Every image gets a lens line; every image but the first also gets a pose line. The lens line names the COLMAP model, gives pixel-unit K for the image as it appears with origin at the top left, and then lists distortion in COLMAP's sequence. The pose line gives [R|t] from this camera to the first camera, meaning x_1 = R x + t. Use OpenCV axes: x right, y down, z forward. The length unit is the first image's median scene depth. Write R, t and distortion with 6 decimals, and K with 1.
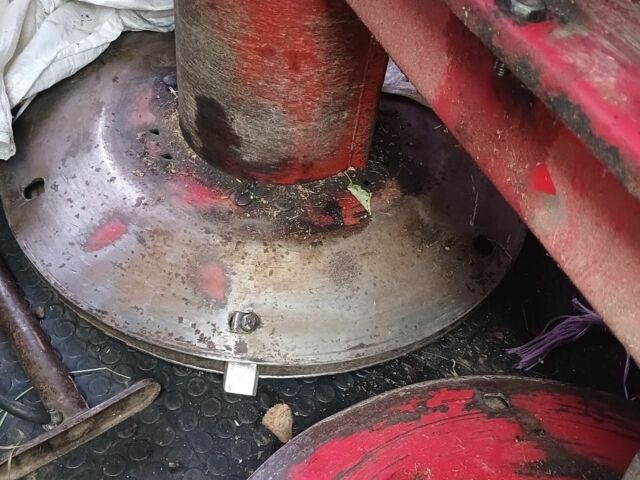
lens RADIAL K [[664.7, 0, 319.4], [0, 664.7, 223.6], [0, 0, 1]] dist [0.155540, -0.491936]
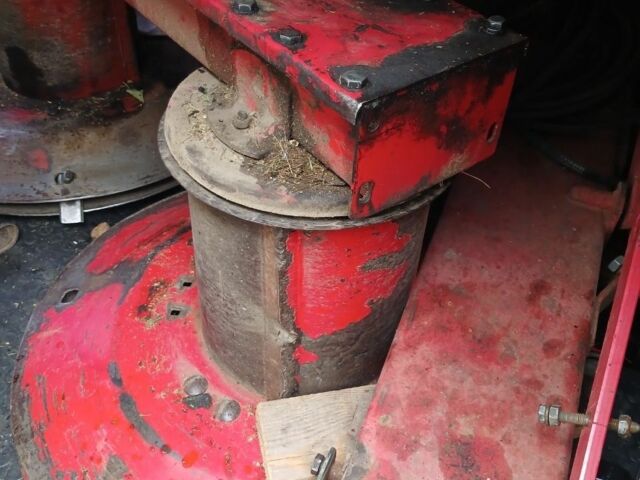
lens RADIAL K [[664.7, 0, 319.4], [0, 664.7, 223.6], [0, 0, 1]] dist [0.155540, -0.491936]
pose [[0.962942, -0.235991, 0.130582, 0.207461], [0.242431, 0.969515, -0.035609, 0.420660], [-0.118198, 0.065947, 0.990798, -0.539741]]
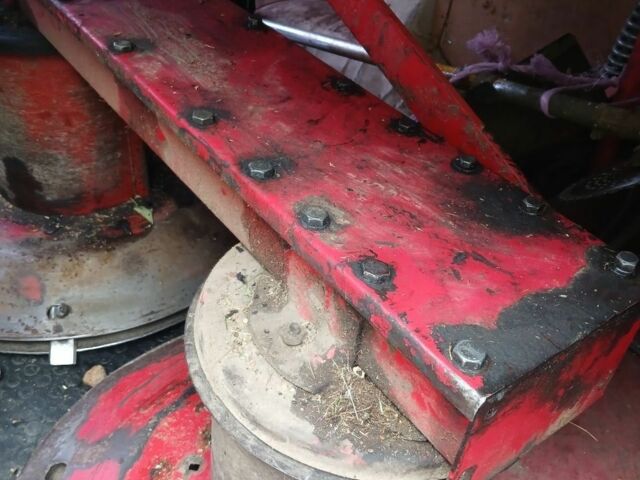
lens RADIAL K [[664.7, 0, 319.4], [0, 664.7, 223.6], [0, 0, 1]] dist [0.155540, -0.491936]
pose [[0.969883, -0.171841, 0.172621, 0.182130], [0.192911, 0.974609, -0.113677, 0.218791], [-0.148703, 0.143554, 0.978407, -0.398164]]
